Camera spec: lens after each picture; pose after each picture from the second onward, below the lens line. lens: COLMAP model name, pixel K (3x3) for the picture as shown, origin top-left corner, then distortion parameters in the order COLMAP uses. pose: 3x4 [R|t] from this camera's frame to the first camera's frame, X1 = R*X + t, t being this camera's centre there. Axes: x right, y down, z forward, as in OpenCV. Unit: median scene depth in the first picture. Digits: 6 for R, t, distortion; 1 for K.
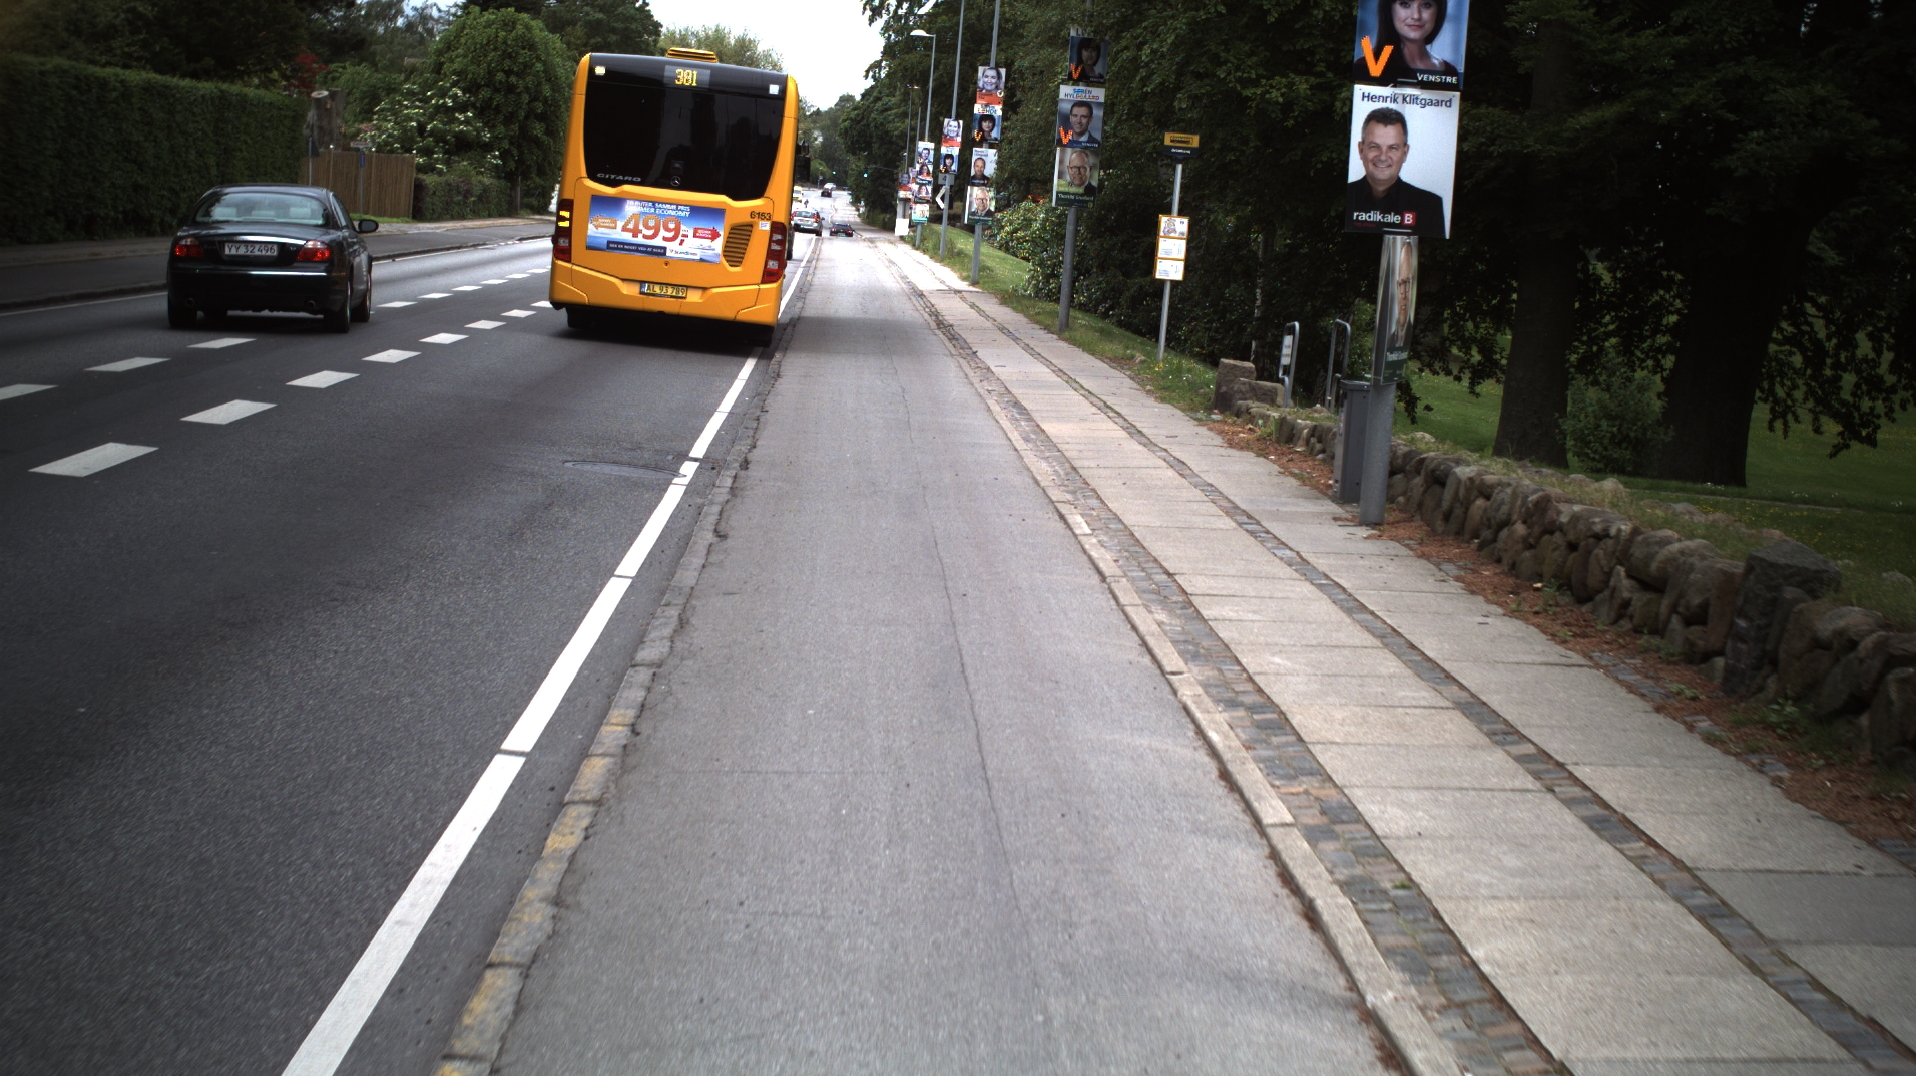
lens RADIAL K [[2485.9, 0, 916.1], [0, 2485.9, 519.5], [0, 0, 1]] dist [-0.136632, 0.000000]
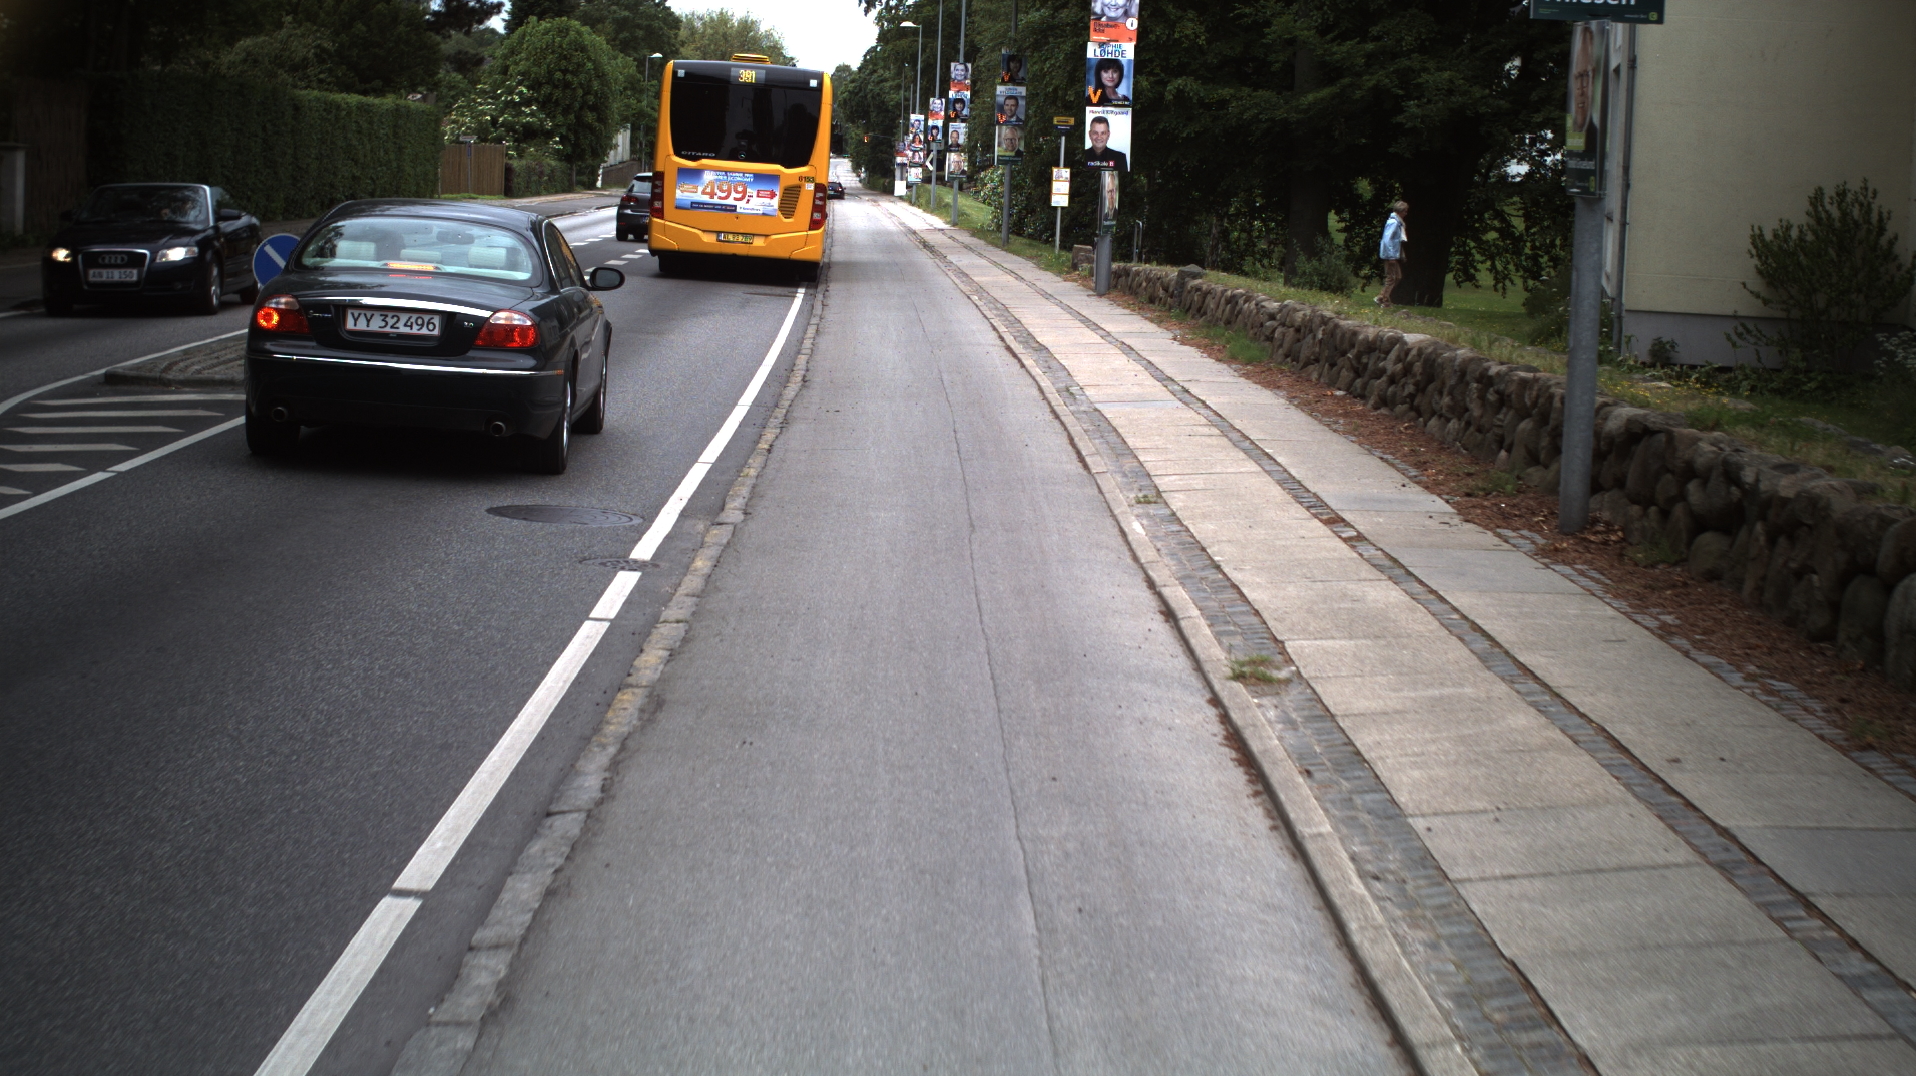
lens RADIAL K [[2977.9, 0, 955.7], [0, 2977.9, 545.1], [0, 0, 1]] dist [-0.177571, 0.000000]
pose [[0.999104, -0.041804, 0.006641, 0.008164], [0.041805, 0.999126, -0.000032, 0.102222], [-0.006634, 0.000310, 0.999978, -0.793315]]
